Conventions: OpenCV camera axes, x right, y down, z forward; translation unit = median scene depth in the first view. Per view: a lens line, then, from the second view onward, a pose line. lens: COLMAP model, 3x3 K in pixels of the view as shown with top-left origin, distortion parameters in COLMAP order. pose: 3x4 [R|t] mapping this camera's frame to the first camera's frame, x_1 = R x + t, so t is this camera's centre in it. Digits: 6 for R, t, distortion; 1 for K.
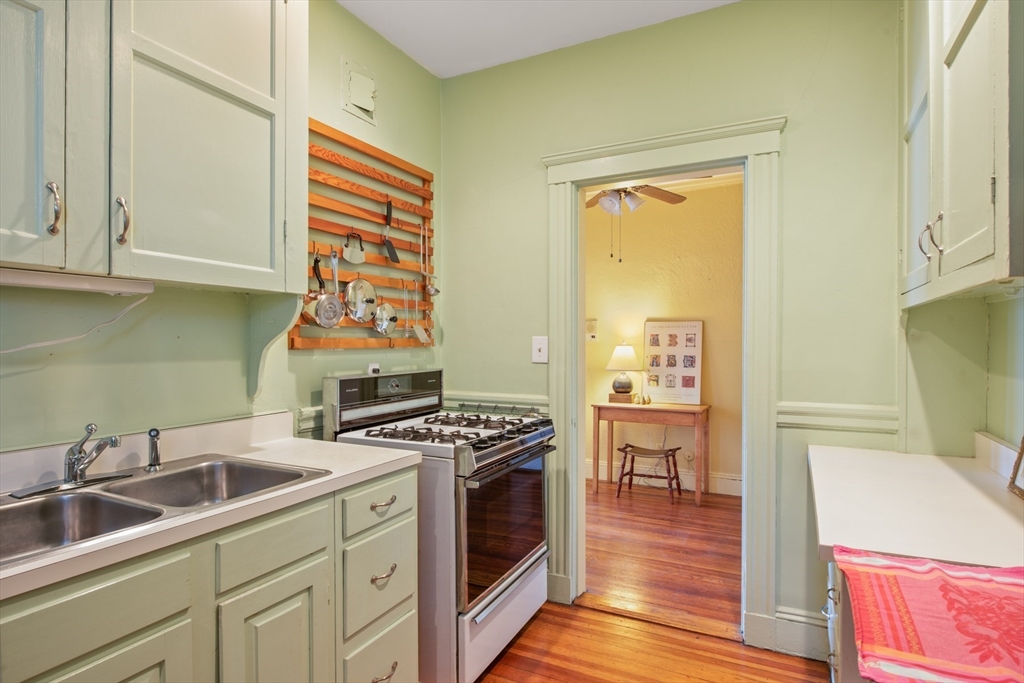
lens RADIAL K [[546.1, 0, 511.6], [0, 546.1, 343.4], [0, 0, 1]] dist [-0.005476, -0.001308]
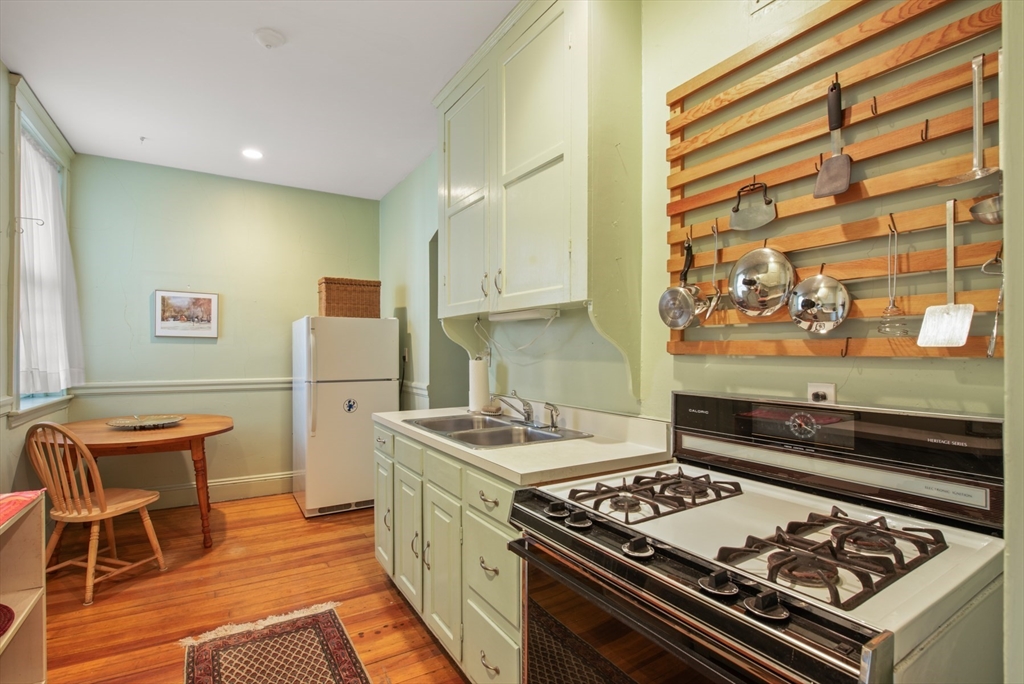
lens RADIAL K [[470.0, 0, 509.6], [0, 470.0, 350.3], [0, 0, 1]] dist [-0.001815, -0.000299]
pose [[-0.511155, -0.001553, -0.859487, 0.341330], [-0.006616, 0.999976, 0.002127, 0.002511], [0.859463, 0.006774, -0.511153, 0.969061]]
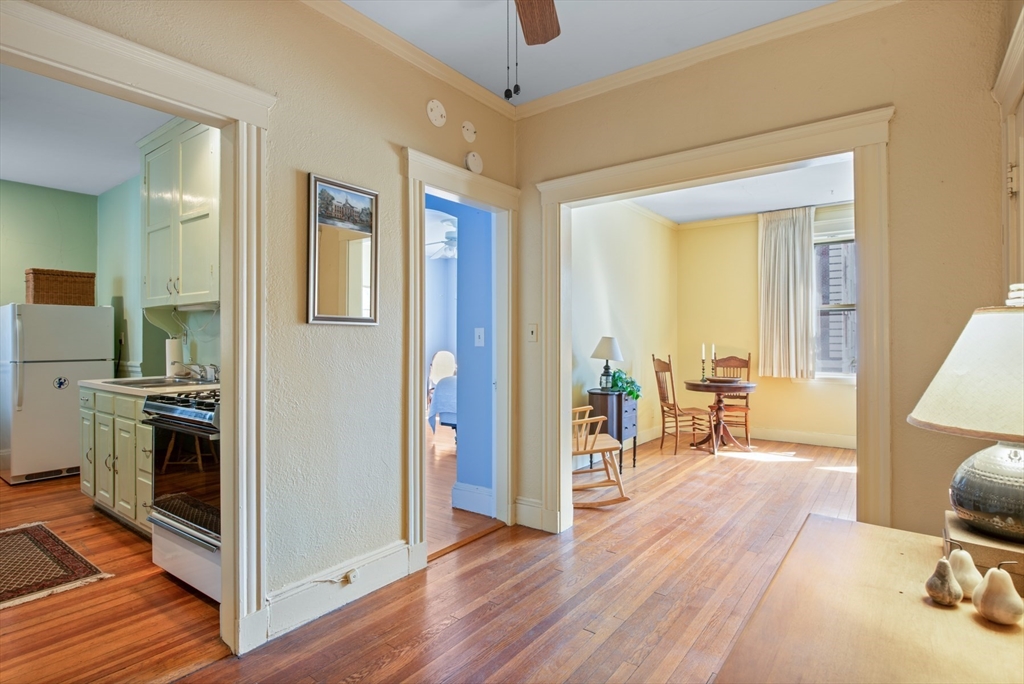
lens RADIAL K [[524.5, 0, 515.7], [0, 524.5, 337.1], [0, 0, 1]] dist [-0.001764, -0.001509]
pose [[-0.167264, -0.007644, -0.985882, 1.039845], [-0.001150, 0.999971, -0.007558, 0.039719], [0.985911, -0.000131, -0.167268, 1.882321]]
